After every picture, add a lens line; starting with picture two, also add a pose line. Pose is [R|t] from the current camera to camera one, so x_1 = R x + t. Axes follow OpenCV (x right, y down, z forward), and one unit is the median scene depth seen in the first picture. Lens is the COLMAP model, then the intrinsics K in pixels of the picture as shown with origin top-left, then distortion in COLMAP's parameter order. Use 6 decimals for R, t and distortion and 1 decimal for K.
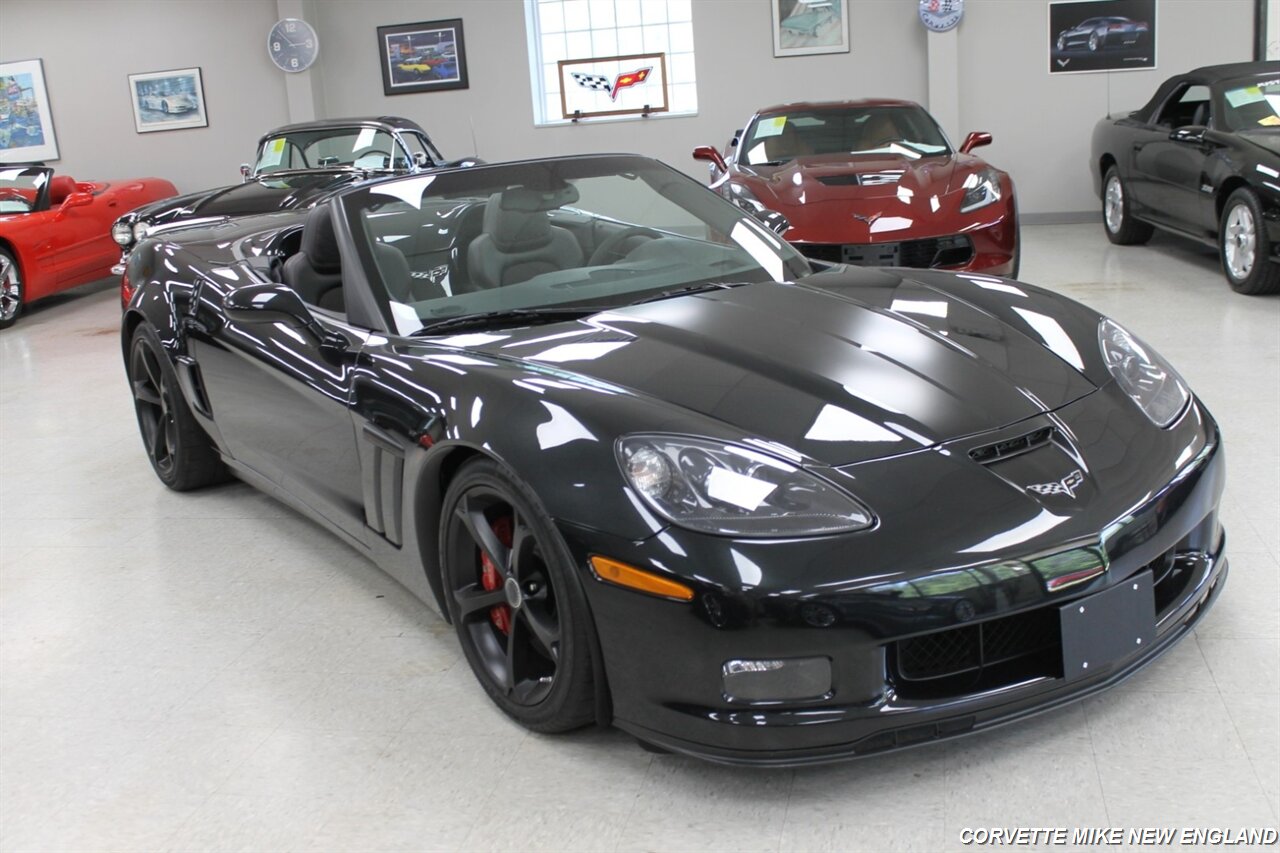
lens RADIAL K [[1295.4, 0, 656.1], [0, 1295.4, 426.4], [0, 0, 1]] dist [-0.132251, 0.160342]
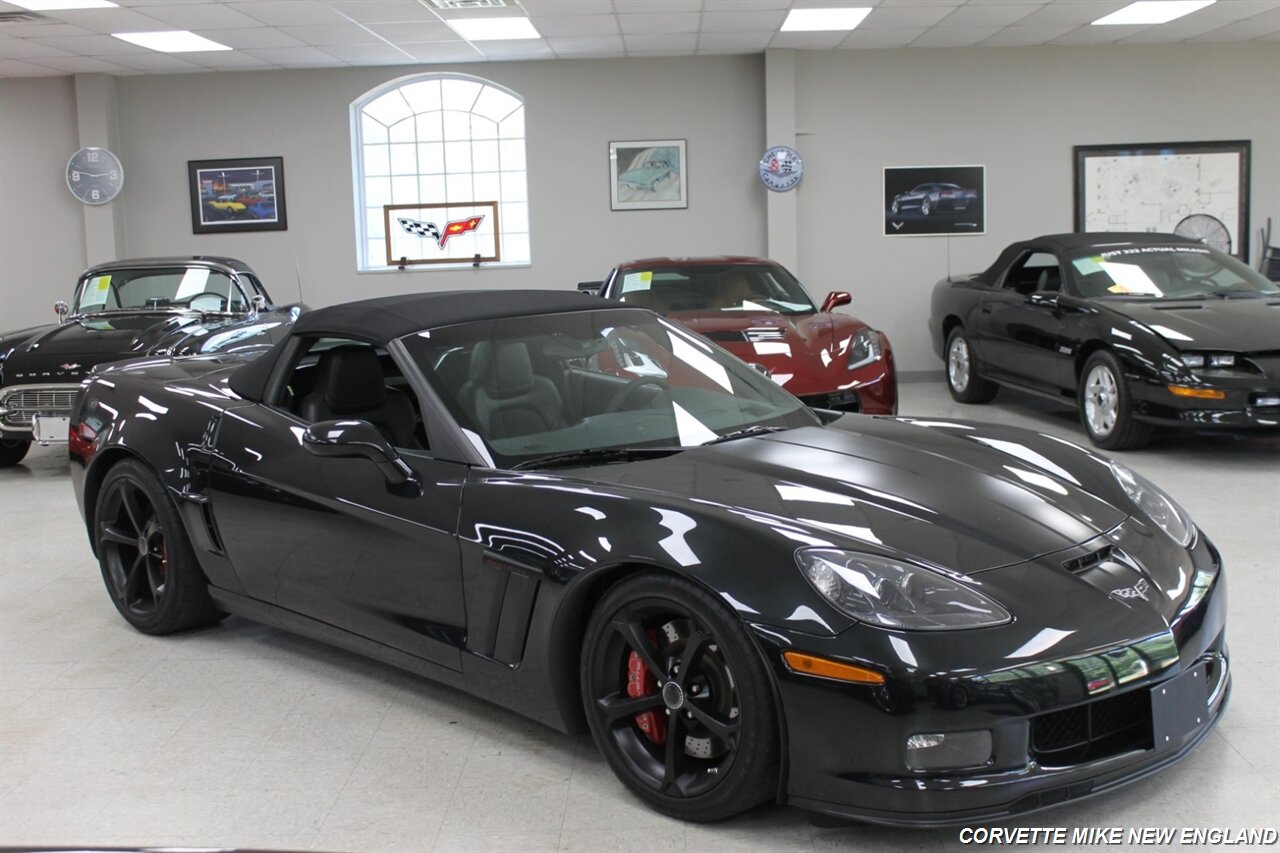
lens RADIAL K [[1425.5, 0, 637.8], [0, 1425.5, 438.3], [0, 0, 1]] dist [-0.113245, 0.160211]
pose [[0.983519, 0.012441, 0.180378, -0.087542], [0.008470, 0.993364, -0.114697, 0.011683], [-0.180608, 0.114334, 0.976887, -0.052386]]
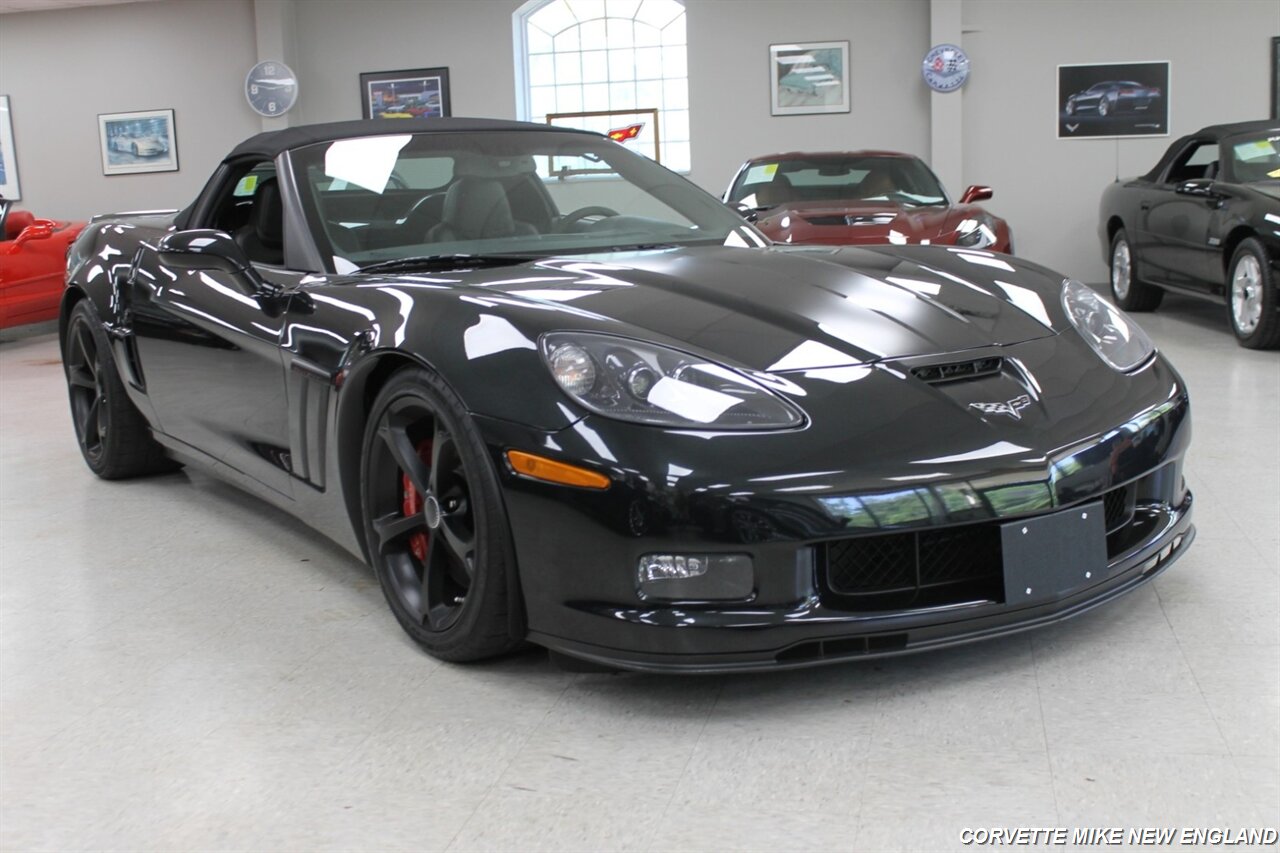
lens RADIAL K [[1380.0, 0, 655.1], [0, 1380.0, 431.2], [0, 0, 1]] dist [-0.113321, 0.136869]
pose [[0.999497, 0.031683, 0.001041, 0.012102], [-0.031495, 0.996230, -0.080828, 0.035107], [-0.003598, 0.080754, 0.996728, -0.004011]]
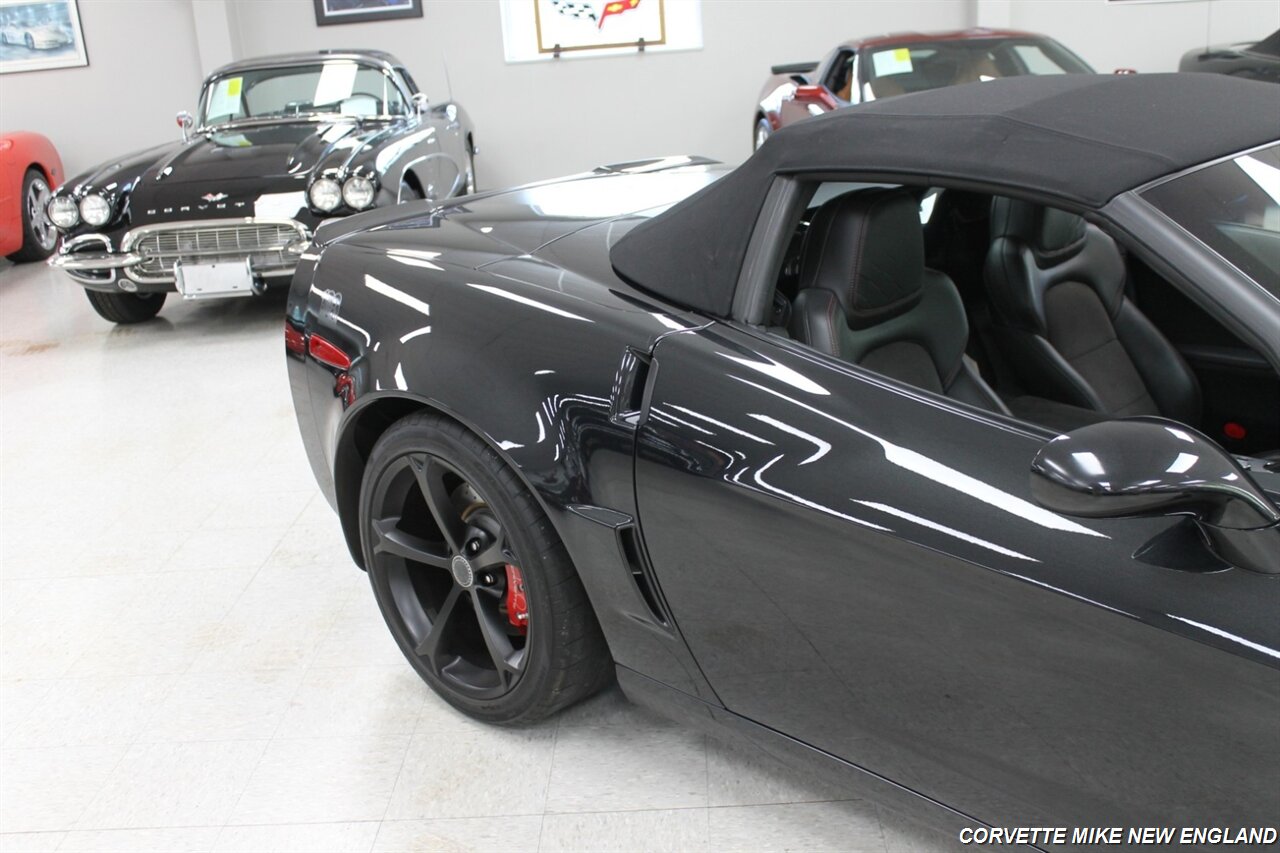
lens RADIAL K [[1249.7, 0, 654.9], [0, 1249.7, 428.1], [0, 0, 1]] dist [-0.138081, 0.144785]
pose [[0.984494, -0.050917, 0.167864, -0.163151], [0.041660, 0.997434, 0.058220, -0.042992], [-0.170398, -0.050324, 0.984089, 0.199833]]
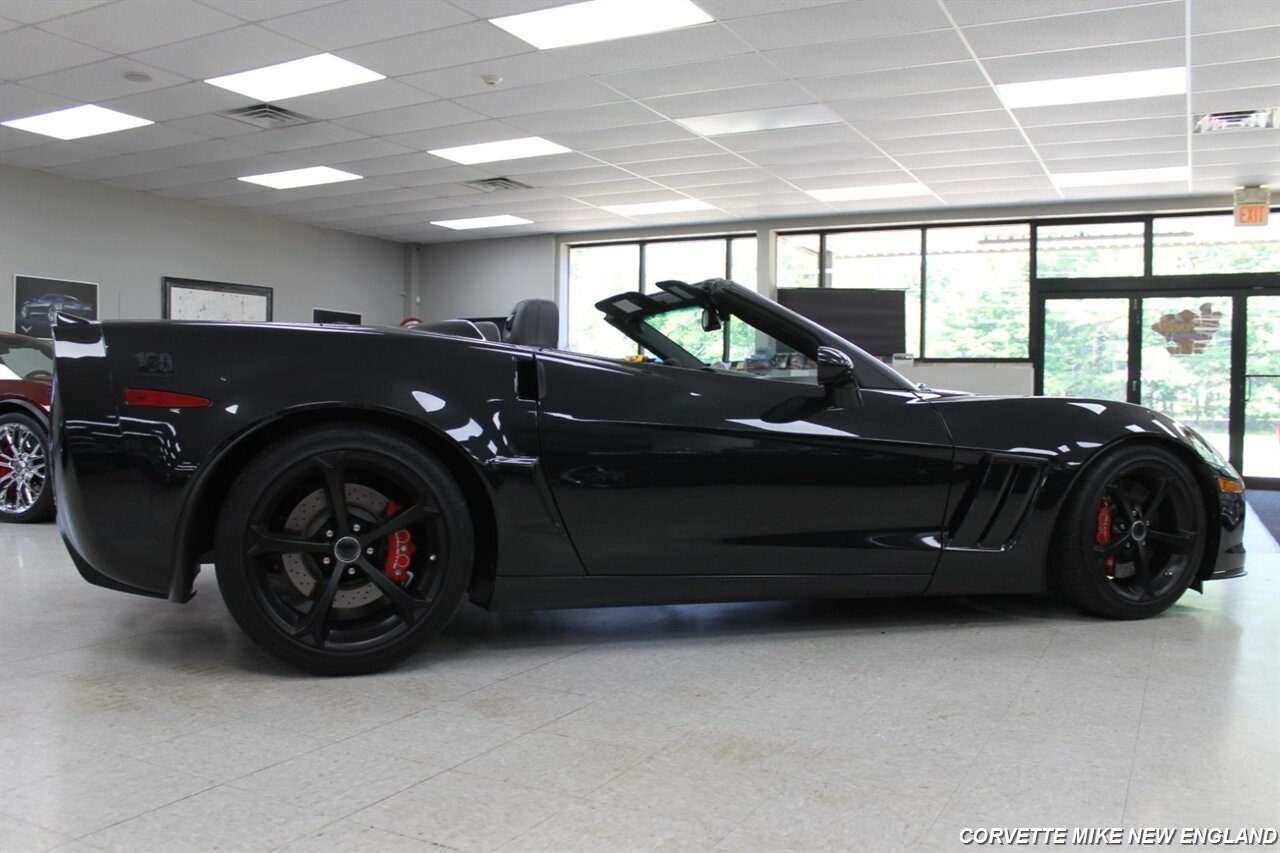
lens RADIAL K [[1043.9, 0, 617.9], [0, 1043.9, 420.8], [0, 0, 1]] dist [-0.159823, 0.143044]
pose [[0.304204, 0.048875, 0.951352, -0.359047], [0.207926, 0.971196, -0.116381, 0.003347], [-0.929638, 0.233214, 0.285279, 0.284229]]
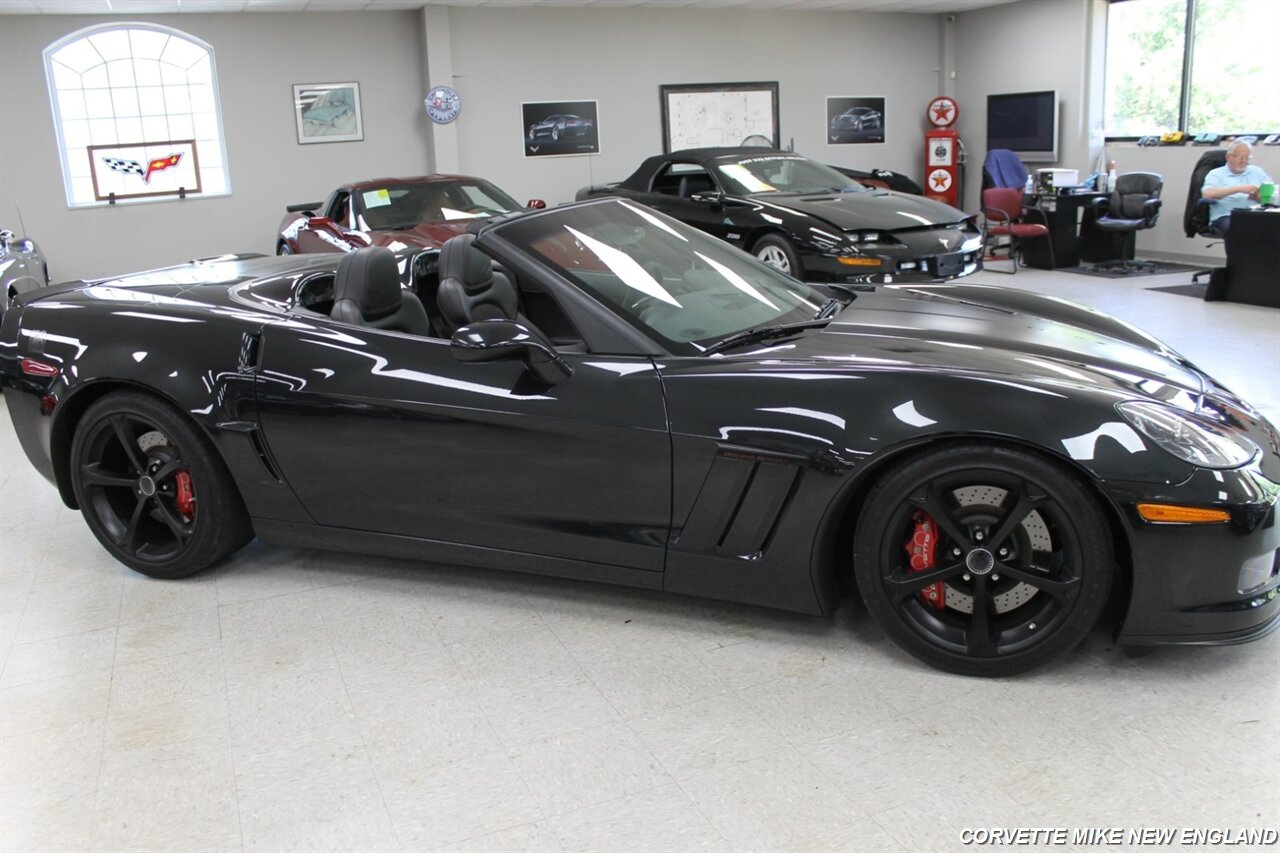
lens RADIAL K [[1043.9, 0, 617.9], [0, 1043.9, 420.8], [0, 0, 1]] dist [-0.159823, 0.143044]
pose [[0.834191, -0.114011, 0.539562, -0.203176], [0.131755, 0.991266, 0.005758, -0.009681], [-0.535505, 0.066287, 0.841926, 0.097564]]
